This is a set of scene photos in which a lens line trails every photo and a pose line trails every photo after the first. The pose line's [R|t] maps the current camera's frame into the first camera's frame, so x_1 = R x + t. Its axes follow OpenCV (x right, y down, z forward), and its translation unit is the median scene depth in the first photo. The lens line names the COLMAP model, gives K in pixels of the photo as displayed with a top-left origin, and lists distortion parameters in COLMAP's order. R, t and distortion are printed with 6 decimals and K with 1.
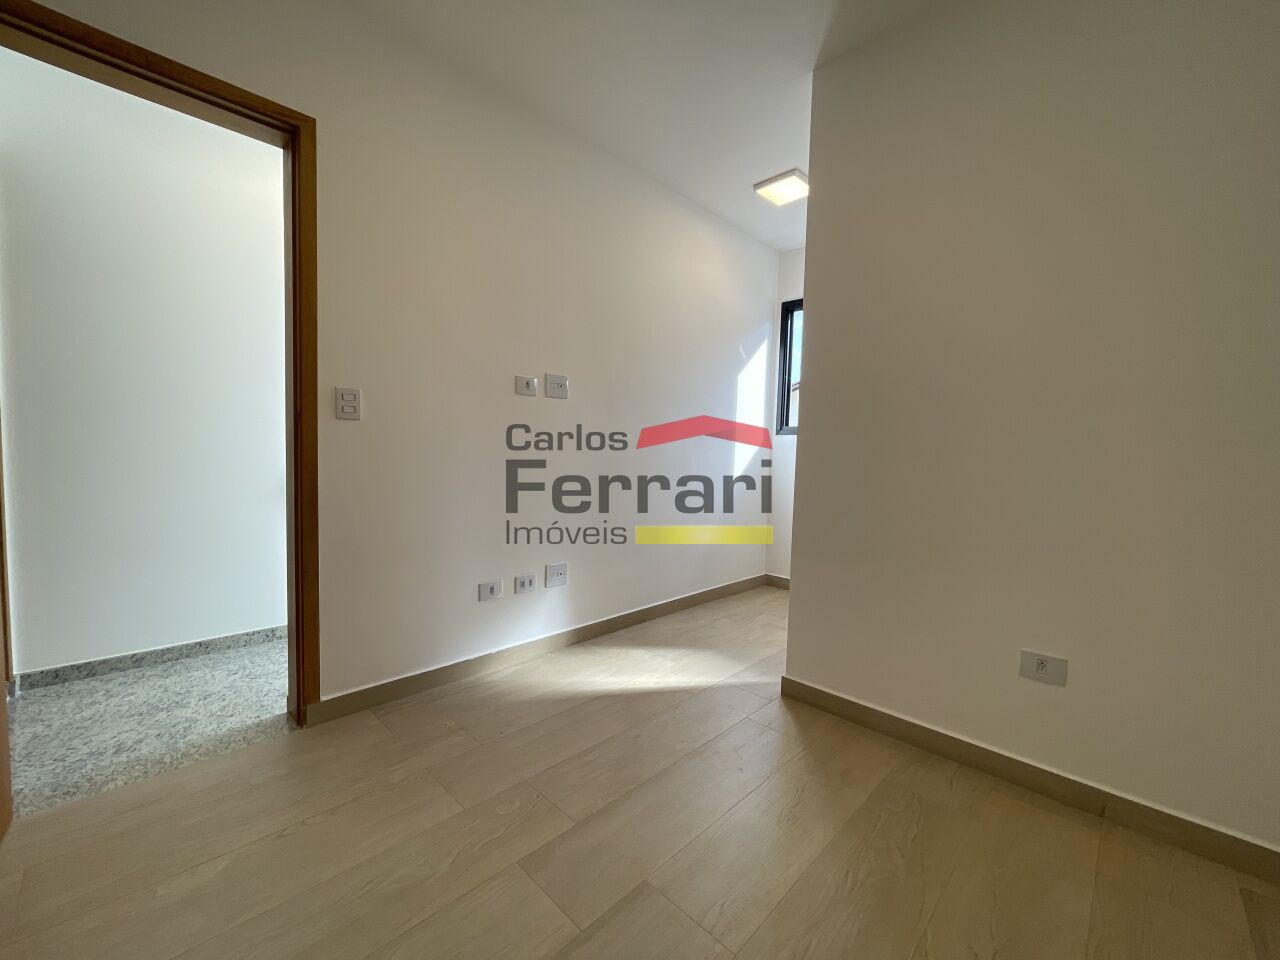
lens RADIAL K [[530.4, 0, 641.1], [0, 530.4, 476.8], [0, 0, 1]] dist [0.000331, 0.005121]
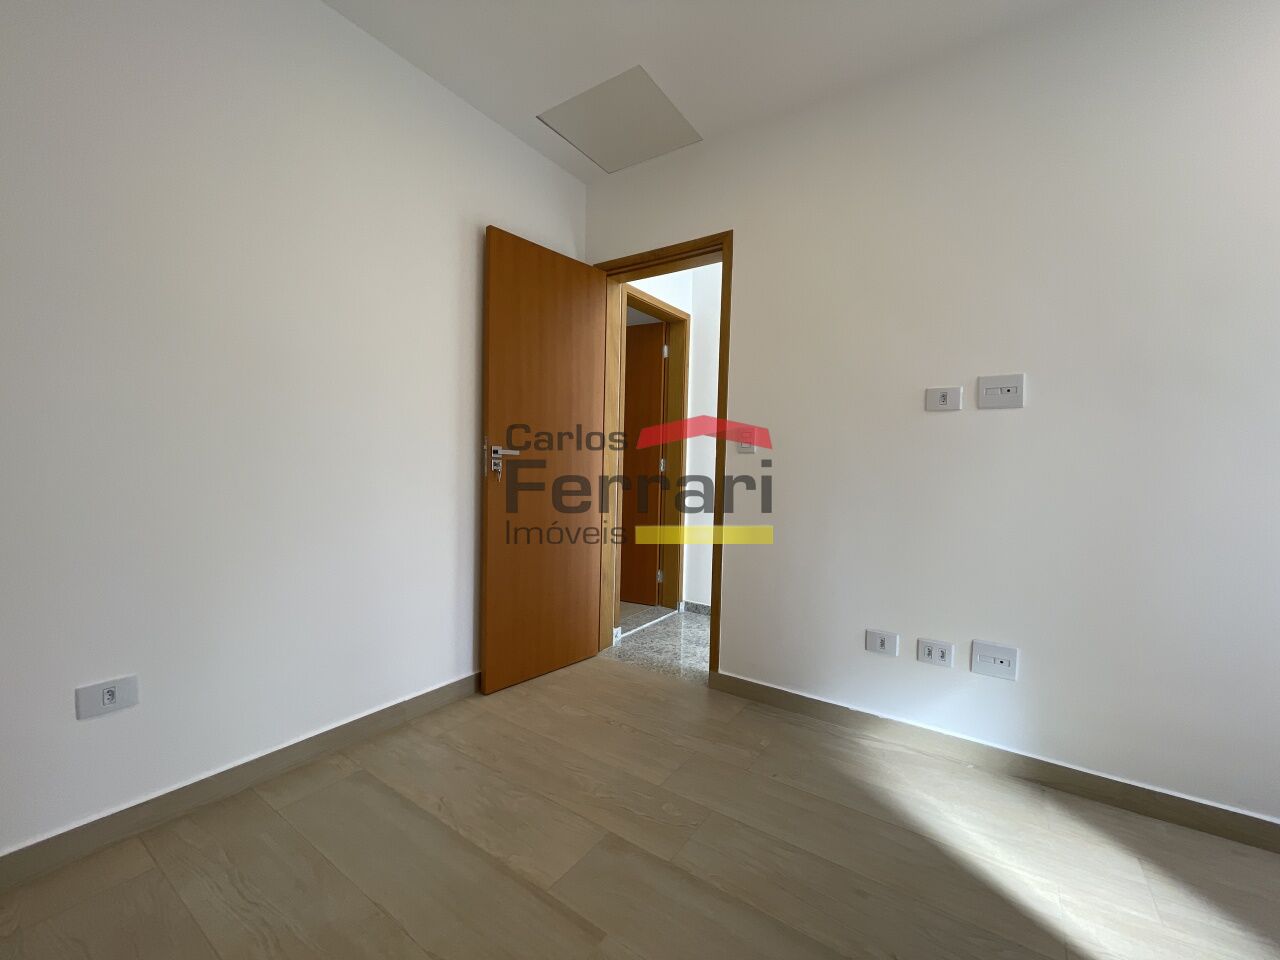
lens RADIAL K [[530.4, 0, 641.1], [0, 530.4, 476.8], [0, 0, 1]] dist [0.000331, 0.005121]
pose [[0.165857, 0.000206, -0.986150, 0.530842], [-0.071949, 0.997337, -0.011892, -0.016268], [0.983522, 0.072925, 0.165430, 0.481633]]
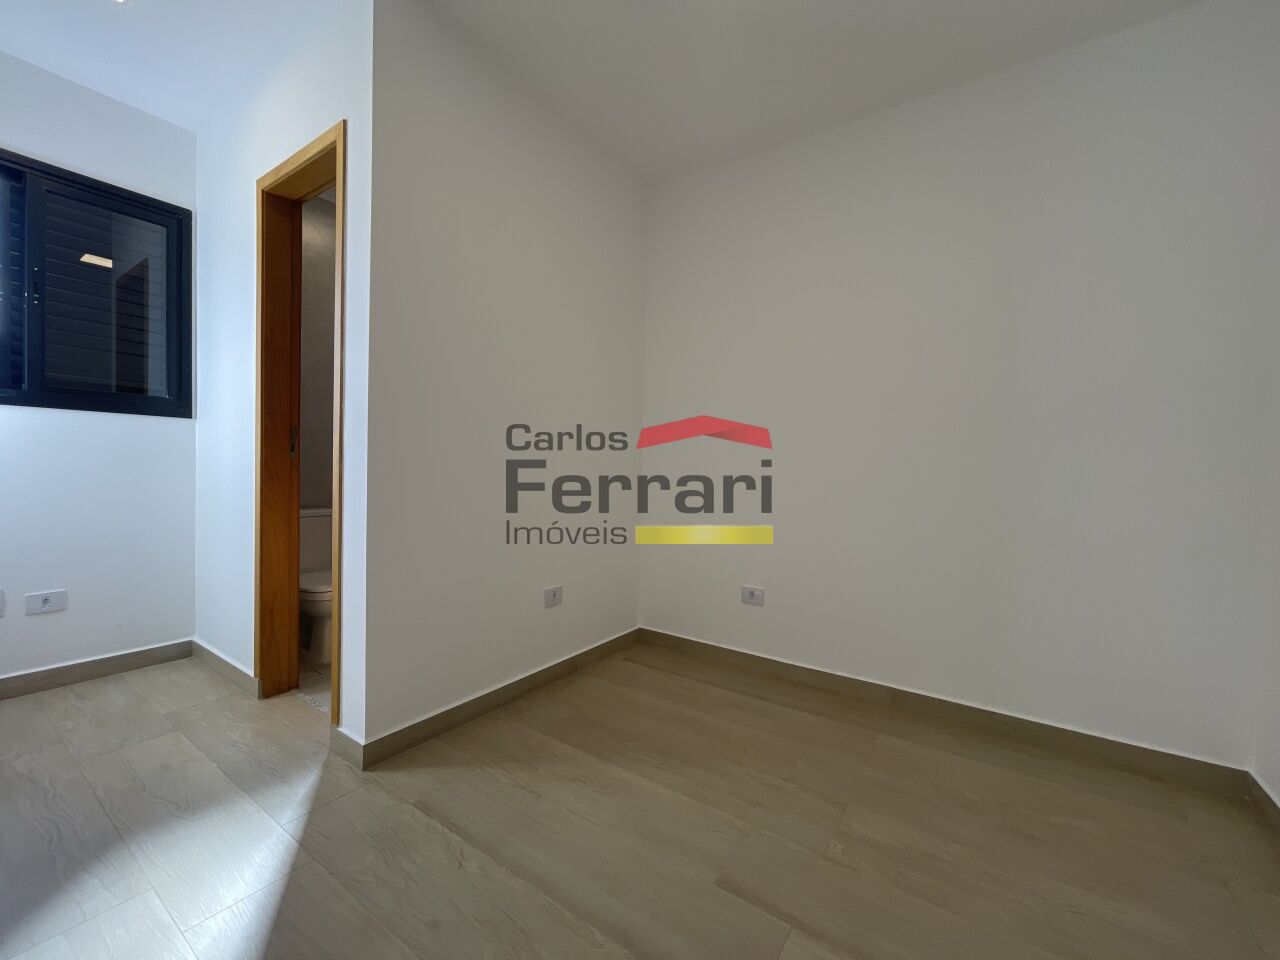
lens RADIAL K [[530.4, 0, 641.1], [0, 530.4, 476.8], [0, 0, 1]] dist [0.000331, 0.005121]
pose [[-0.173758, -0.052733, 0.983375, -0.532641], [0.025601, 0.997986, 0.058040, -0.037594], [-0.984456, 0.035260, -0.172058, 0.747546]]
